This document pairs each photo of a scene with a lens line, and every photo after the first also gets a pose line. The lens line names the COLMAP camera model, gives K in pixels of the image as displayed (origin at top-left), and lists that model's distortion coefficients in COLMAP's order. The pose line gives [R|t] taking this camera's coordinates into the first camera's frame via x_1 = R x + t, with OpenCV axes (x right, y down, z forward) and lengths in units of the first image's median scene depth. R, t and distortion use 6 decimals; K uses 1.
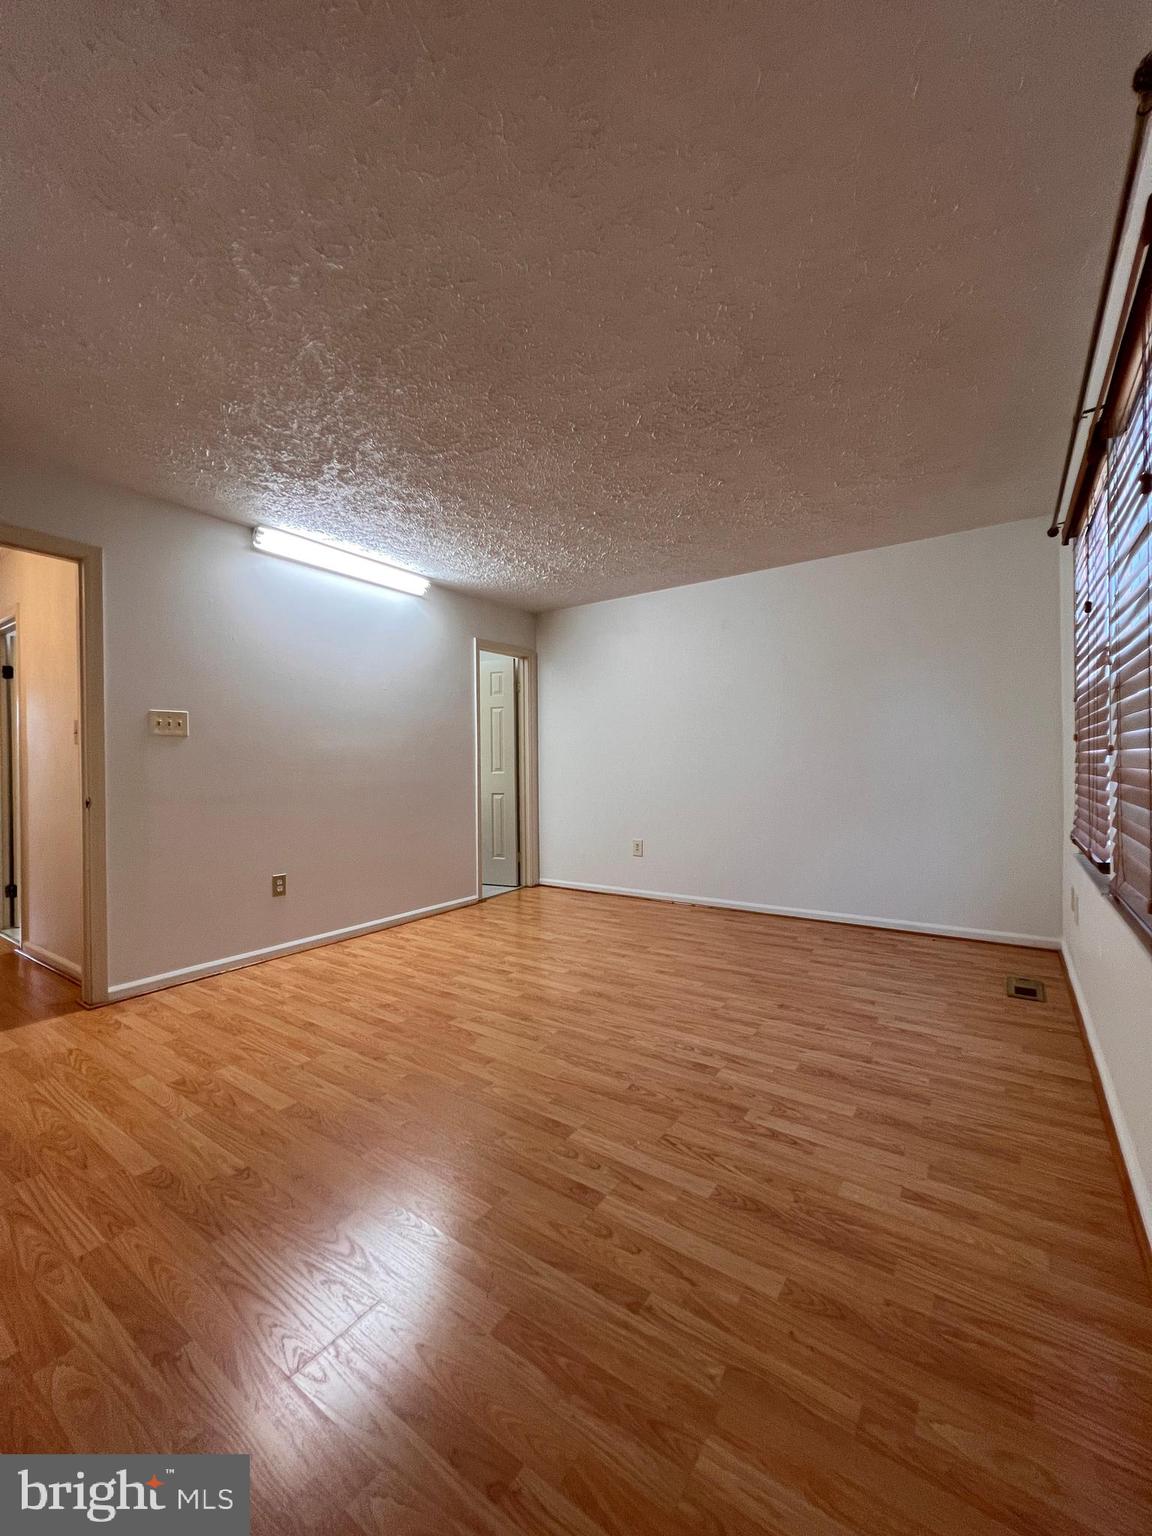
lens RADIAL K [[614.3, 0, 574.1], [0, 614.3, 768.5], [0, 0, 1]] dist [-0.003212, 0.000922]
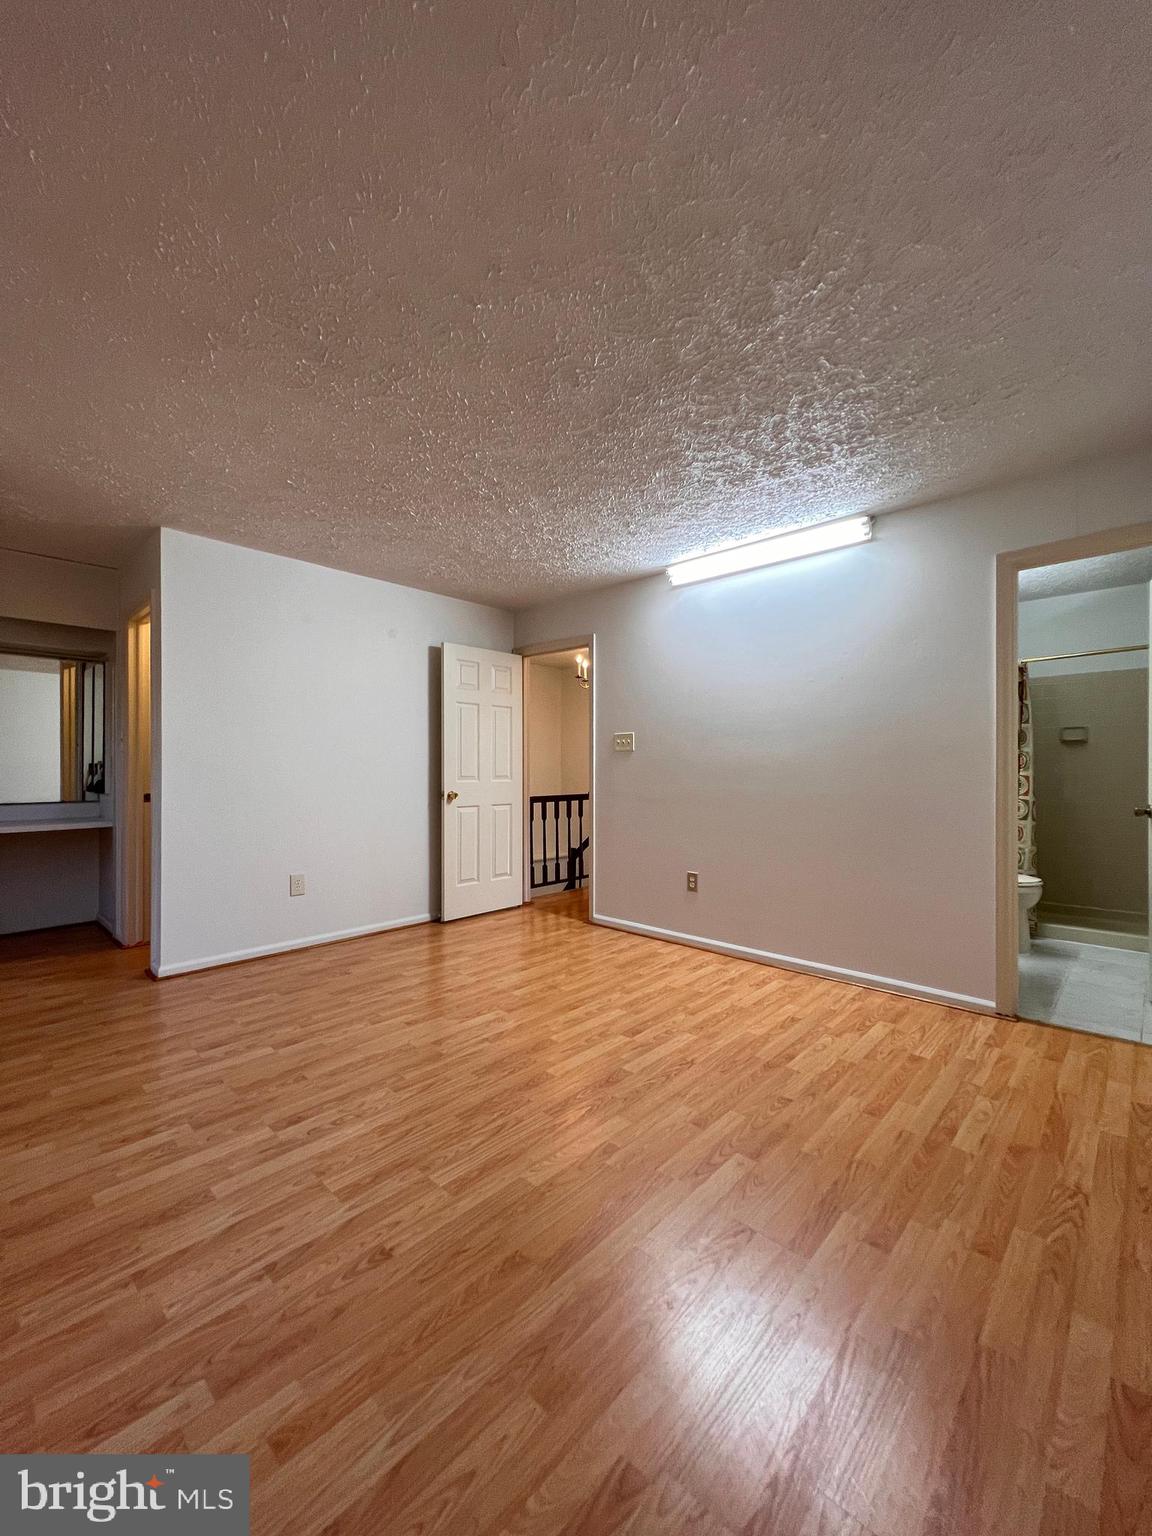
lens RADIAL K [[614.3, 0, 577.5], [0, 614.3, 765.7], [0, 0, 1]] dist [-0.003212, 0.000922]
pose [[-0.145205, 0.006735, -0.989379, 0.726046], [-0.003151, 0.999969, 0.007269, -0.029425], [0.989397, 0.004173, -0.145180, 1.083625]]
